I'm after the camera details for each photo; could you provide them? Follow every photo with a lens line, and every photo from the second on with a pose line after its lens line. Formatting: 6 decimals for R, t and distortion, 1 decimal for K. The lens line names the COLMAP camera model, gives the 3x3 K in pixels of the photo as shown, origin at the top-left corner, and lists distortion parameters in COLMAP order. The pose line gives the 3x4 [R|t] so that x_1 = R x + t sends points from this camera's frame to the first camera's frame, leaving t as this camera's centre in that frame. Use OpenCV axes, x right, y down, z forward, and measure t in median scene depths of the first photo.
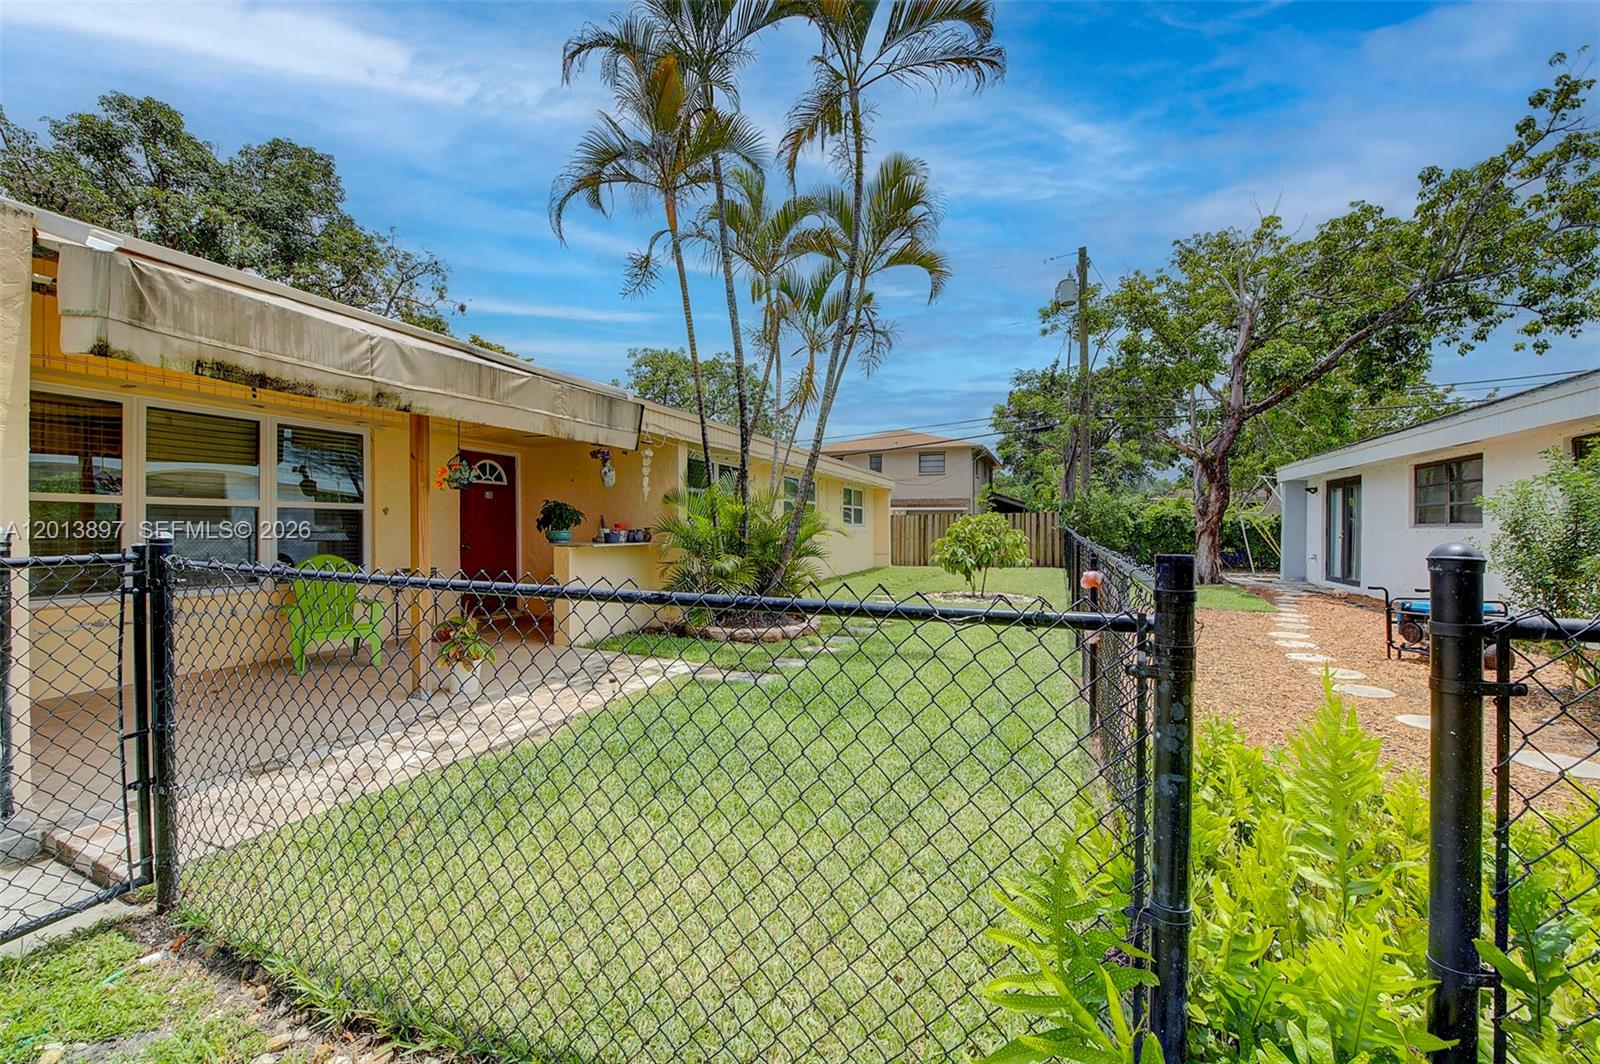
lens RADIAL K [[673.1, 0, 800.0], [0, 673.1, 532.0], [0, 0, 1]] dist [-0.003421, -0.000270]
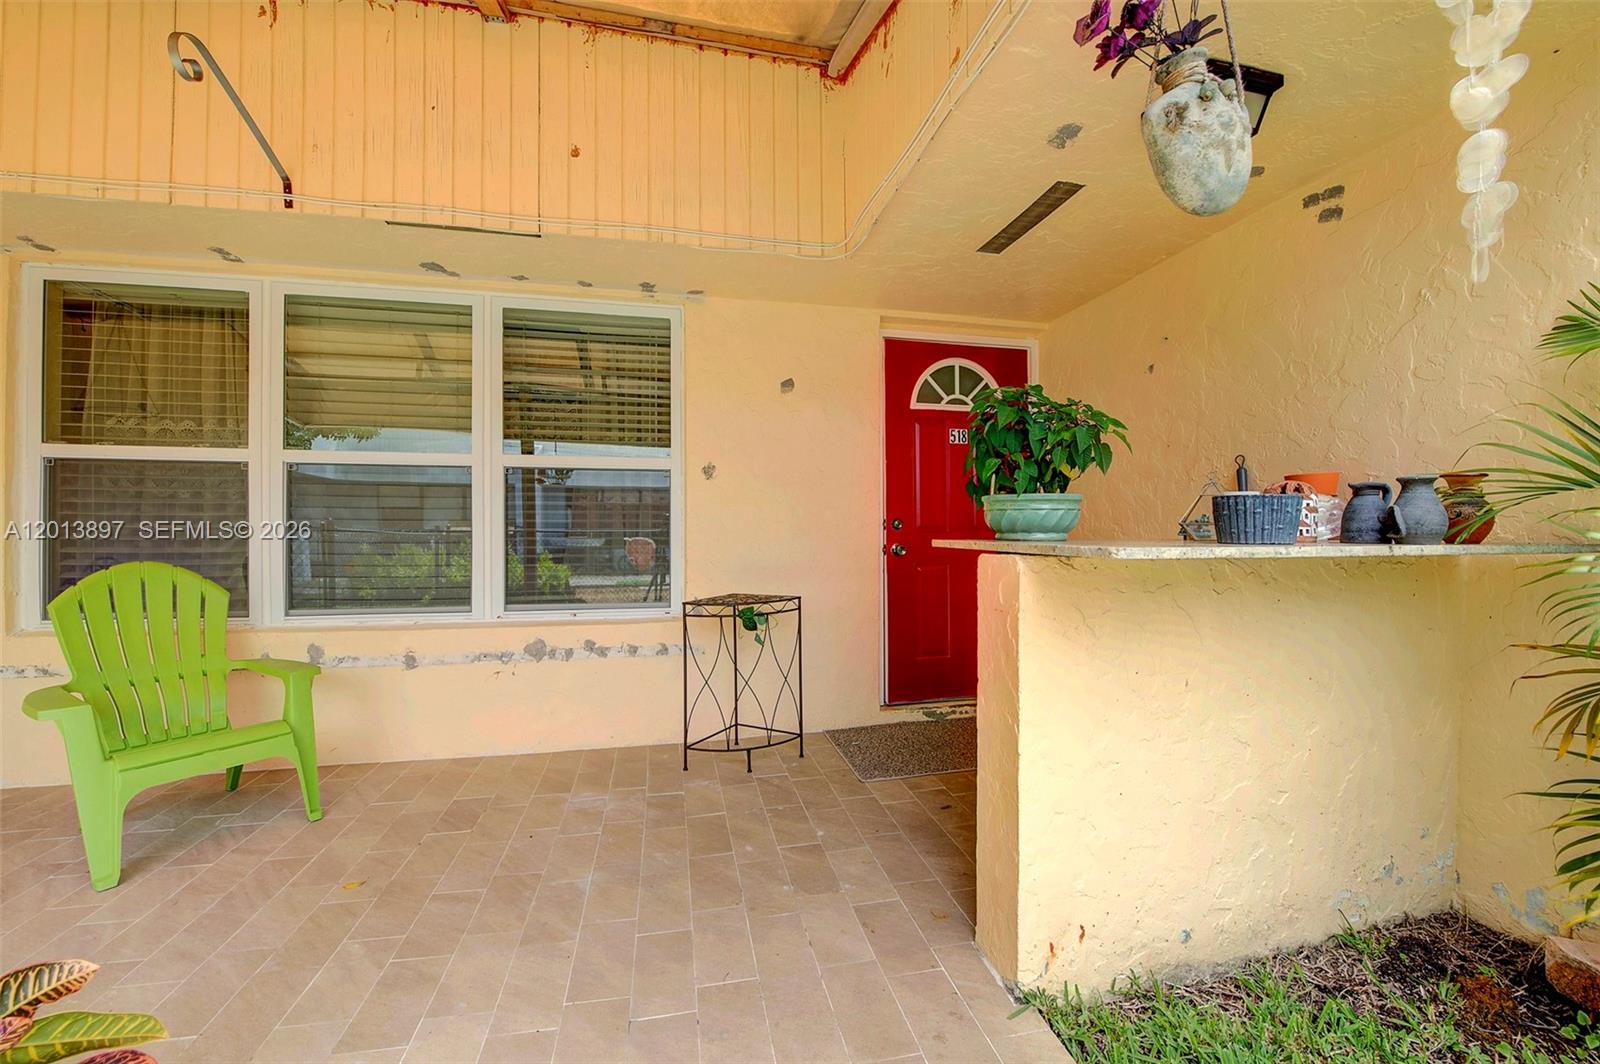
lens RADIAL K [[636.2, 0, 800.0], [0, 636.2, 532.0], [0, 0, 1]] dist [-0.016297, -0.000050]
pose [[0.568617, -0.003240, -0.822596, -0.188272], [-0.004326, 0.999967, -0.006929, 0.014204], [0.822591, 0.007498, 0.568584, 0.733271]]
